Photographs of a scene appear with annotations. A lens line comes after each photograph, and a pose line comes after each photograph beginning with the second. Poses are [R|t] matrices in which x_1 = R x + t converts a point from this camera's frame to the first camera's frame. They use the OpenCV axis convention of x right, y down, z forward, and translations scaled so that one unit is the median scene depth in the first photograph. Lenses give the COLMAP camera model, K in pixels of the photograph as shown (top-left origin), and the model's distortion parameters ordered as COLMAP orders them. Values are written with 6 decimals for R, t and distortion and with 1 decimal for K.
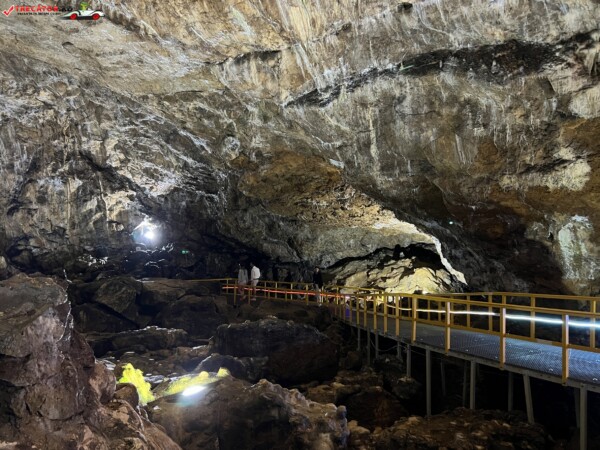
lens RADIAL K [[449.3, 0, 303.1], [0, 449.3, 225.0], [0, 0, 1]] dist [0.007859, -0.003229]
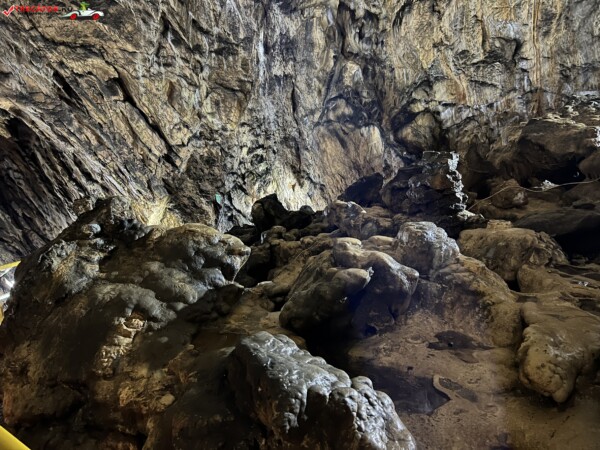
lens RADIAL K [[448.6, 0, 300.0], [0, 448.6, 225.0], [0, 0, 1]] dist [0.057433, -0.067348]
pose [[0.550134, 0.161505, -0.819310, -0.349346], [0.016680, 0.978799, 0.204144, 0.075260], [0.834910, -0.125973, 0.535777, 0.722798]]
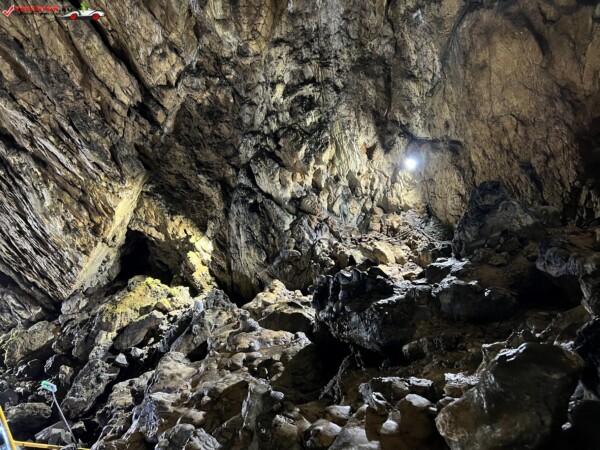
lens RADIAL K [[448.6, 0, 300.0], [0, 448.6, 225.0], [0, 0, 1]] dist [0.057433, -0.067348]
pose [[0.602533, 0.183929, -0.776610, -0.613052], [0.023188, 0.968636, 0.247399, 0.116699], [0.797757, -0.167074, 0.579371, 0.792472]]
